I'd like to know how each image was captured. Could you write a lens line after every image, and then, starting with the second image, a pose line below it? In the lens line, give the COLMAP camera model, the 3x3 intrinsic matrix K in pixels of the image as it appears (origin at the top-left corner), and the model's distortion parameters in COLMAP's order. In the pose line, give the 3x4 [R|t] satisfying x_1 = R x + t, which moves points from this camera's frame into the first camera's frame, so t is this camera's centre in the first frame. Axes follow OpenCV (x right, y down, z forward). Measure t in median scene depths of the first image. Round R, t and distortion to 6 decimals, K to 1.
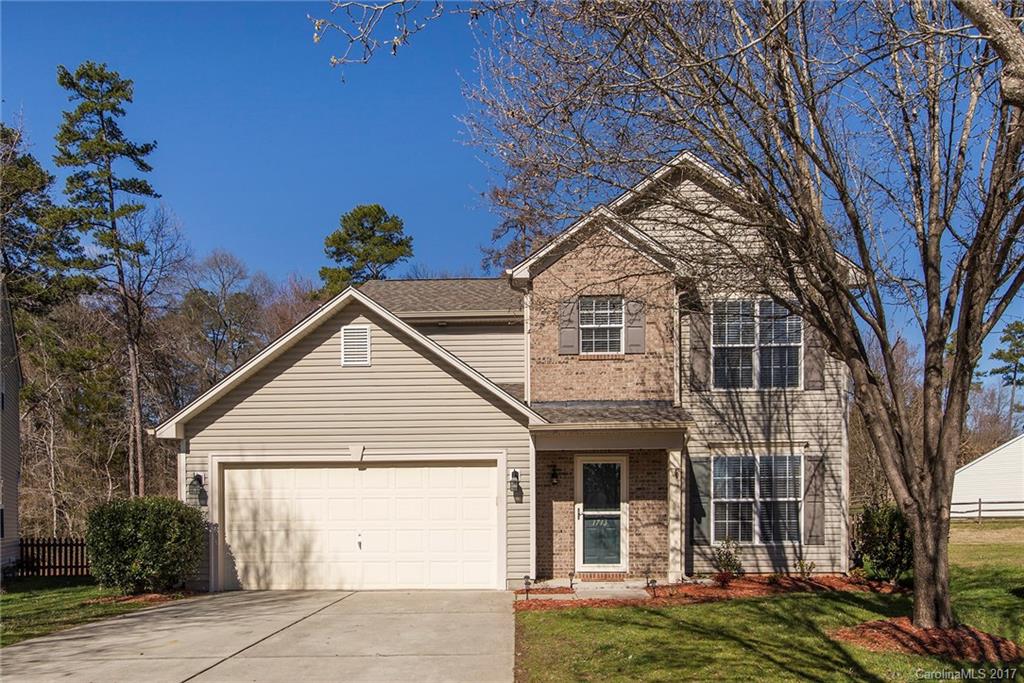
lens RADIAL K [[716.3, 0, 512.0], [0, 716.3, 392.6], [0, 0, 1]] dist [0.001190, 0.000041]
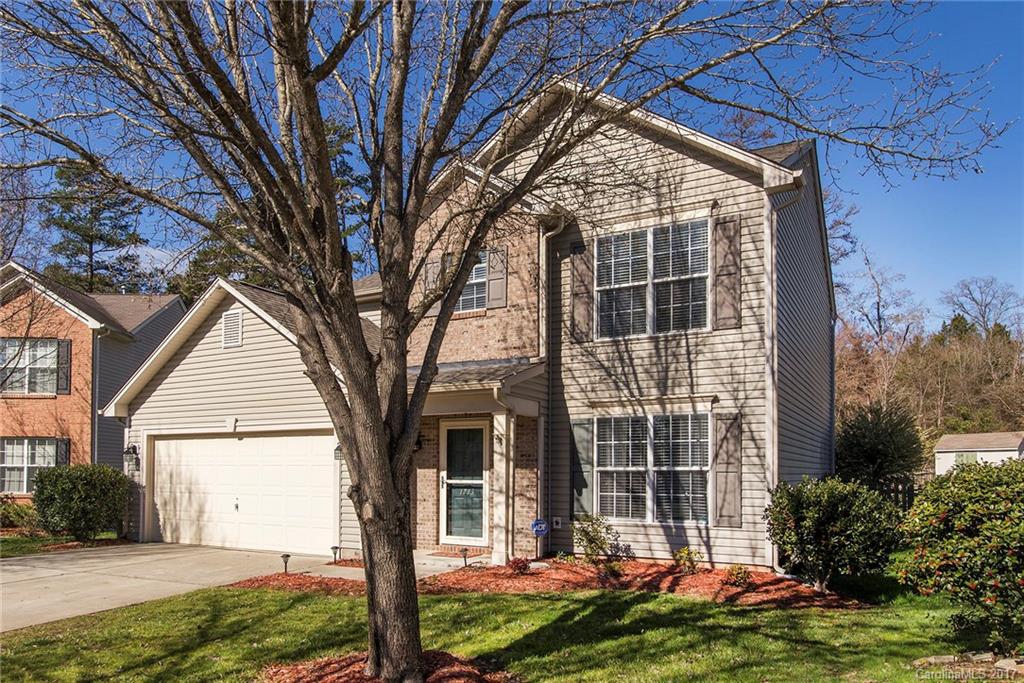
lens RADIAL K [[639.4, 0, 512.0], [0, 639.4, 341.5], [0, 0, 1]] dist [-0.000034, 0.000437]
pose [[0.884292, -0.079343, -0.460143, 0.555454], [0.070939, 0.996847, -0.035558, 0.018533], [0.461513, -0.001198, 0.887132, 0.274546]]
